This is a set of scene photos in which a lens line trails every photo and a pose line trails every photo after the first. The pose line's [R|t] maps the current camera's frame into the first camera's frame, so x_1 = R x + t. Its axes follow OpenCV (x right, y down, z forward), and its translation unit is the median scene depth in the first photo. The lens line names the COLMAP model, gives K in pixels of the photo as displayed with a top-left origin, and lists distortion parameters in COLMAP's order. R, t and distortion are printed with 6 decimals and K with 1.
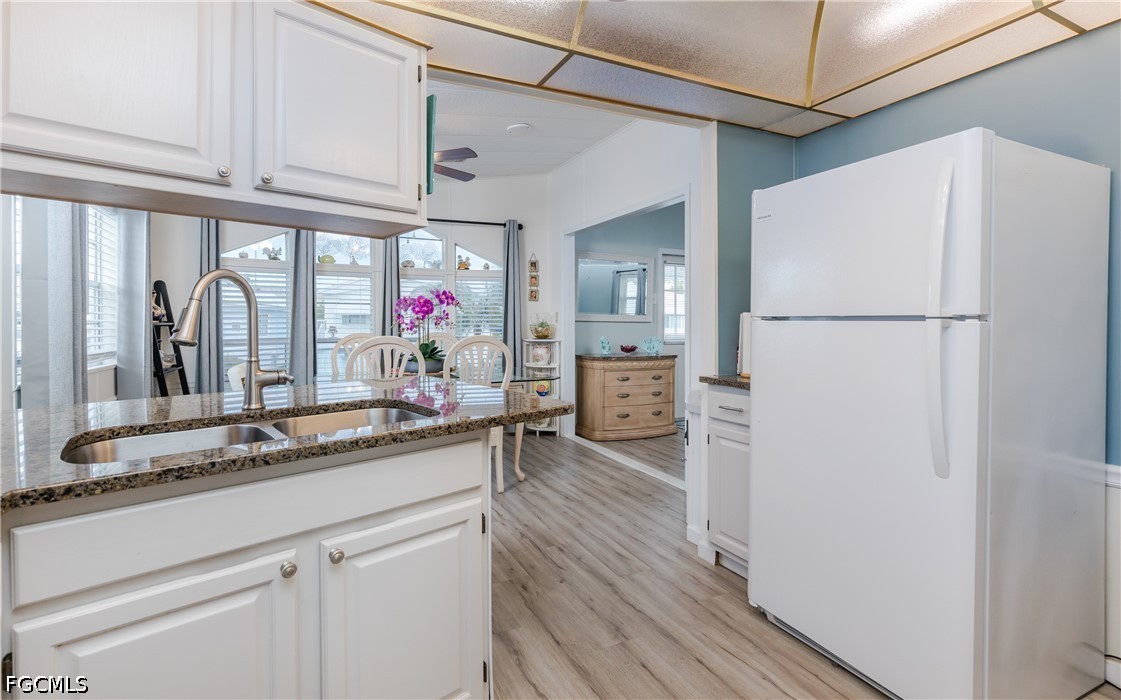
lens RADIAL K [[534.6, 0, 559.5], [0, 534.6, 338.7], [0, 0, 1]] dist [0.004320, -0.002409]
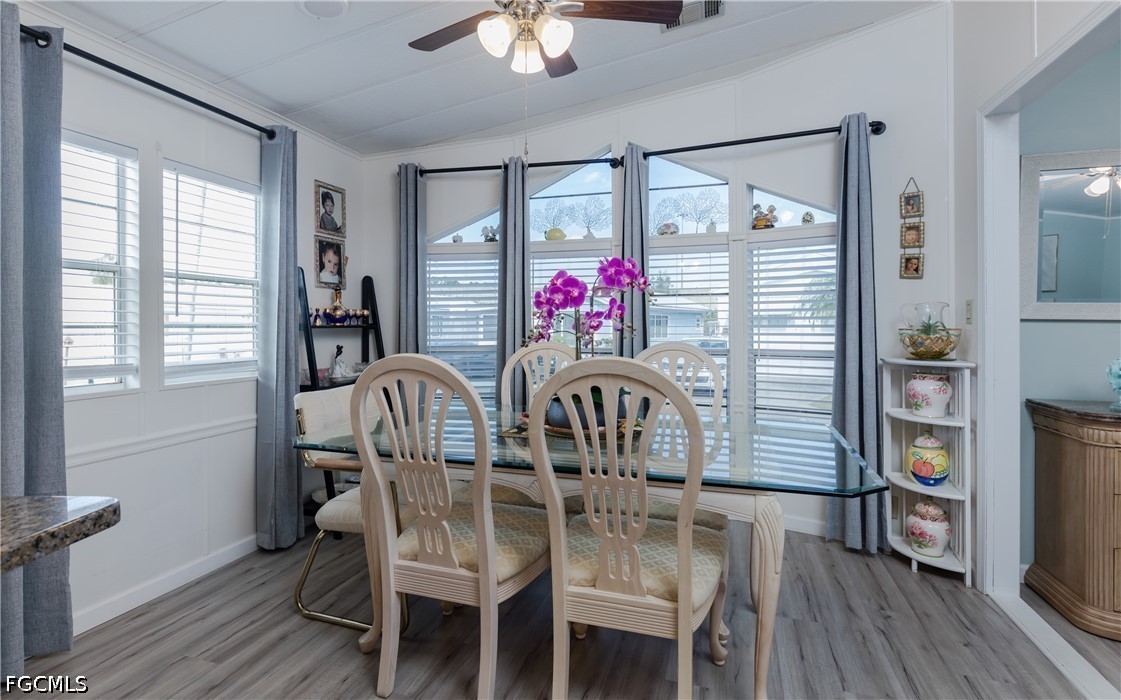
lens RADIAL K [[553.6, 0, 555.7], [0, 553.6, 325.8], [0, 0, 1]] dist [-0.004322, 0.000645]
pose [[0.703710, 0.004777, -0.710471, 0.078573], [-0.018438, 0.999763, -0.011540, -0.017641], [0.710248, 0.021220, 0.703632, 0.442767]]
